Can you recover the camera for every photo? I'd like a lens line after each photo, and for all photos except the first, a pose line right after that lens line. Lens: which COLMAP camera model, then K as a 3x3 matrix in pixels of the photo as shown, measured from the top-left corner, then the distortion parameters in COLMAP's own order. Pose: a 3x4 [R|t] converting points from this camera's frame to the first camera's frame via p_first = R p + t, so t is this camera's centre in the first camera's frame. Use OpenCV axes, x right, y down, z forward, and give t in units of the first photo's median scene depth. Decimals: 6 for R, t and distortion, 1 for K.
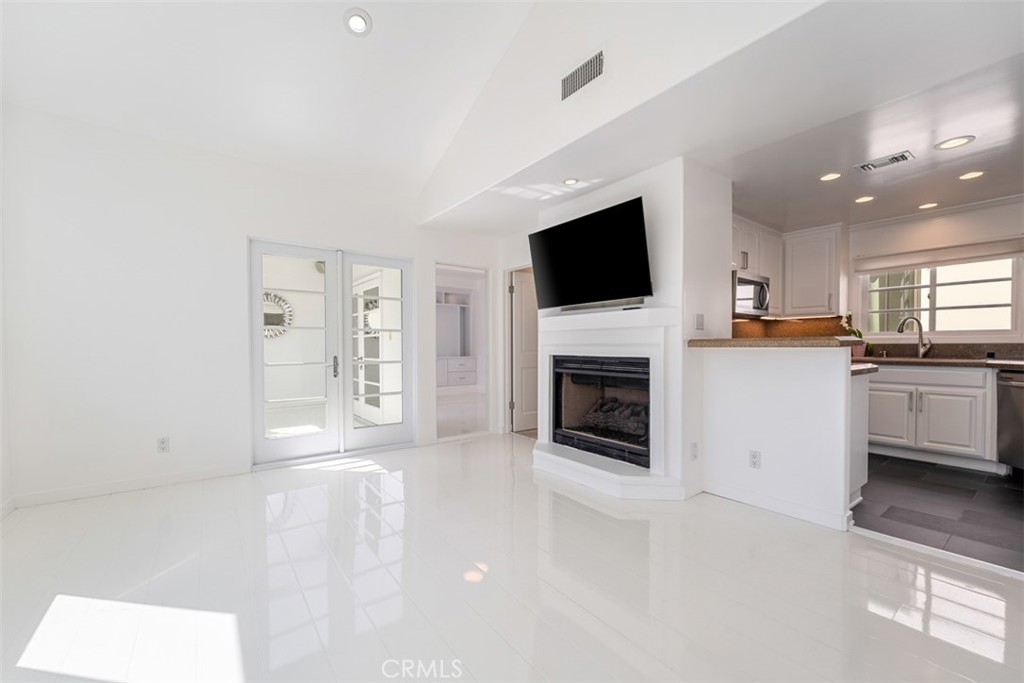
lens RADIAL K [[414.4, 0, 509.8], [0, 414.4, 351.5], [0, 0, 1]] dist [0.002293, 0.000437]
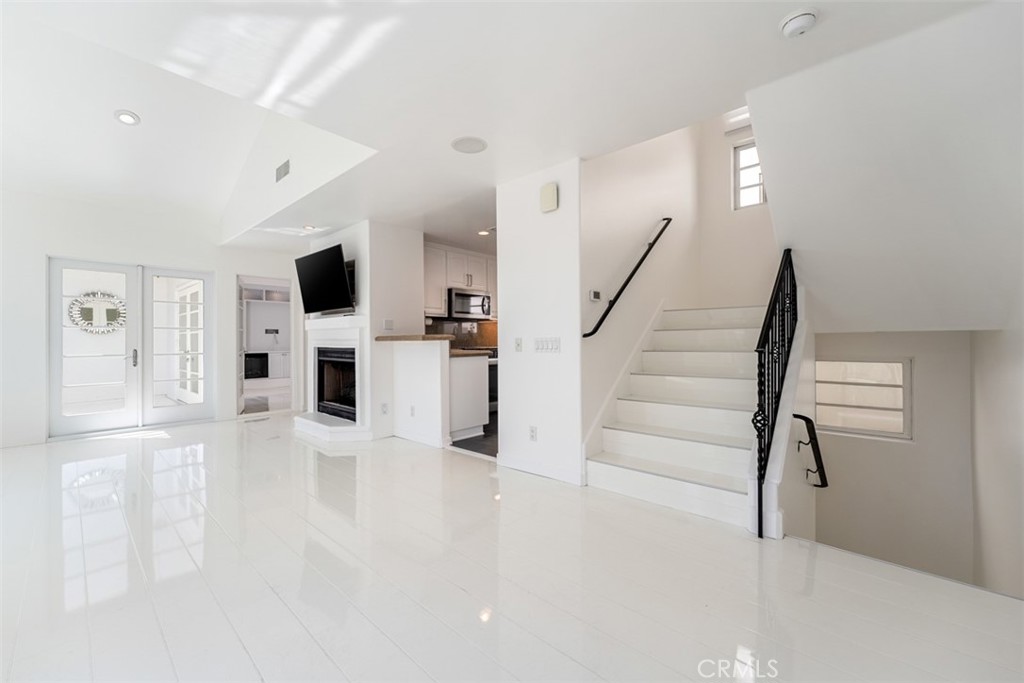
lens RADIAL K [[414.4, 0, 514.9], [0, 414.4, 334.6], [0, 0, 1]] dist [0.002293, 0.000437]
pose [[0.982392, -0.000901, 0.186829, 0.509334], [0.006372, 0.999568, -0.028686, 0.010308], [-0.186722, 0.029371, 0.981974, -0.482067]]
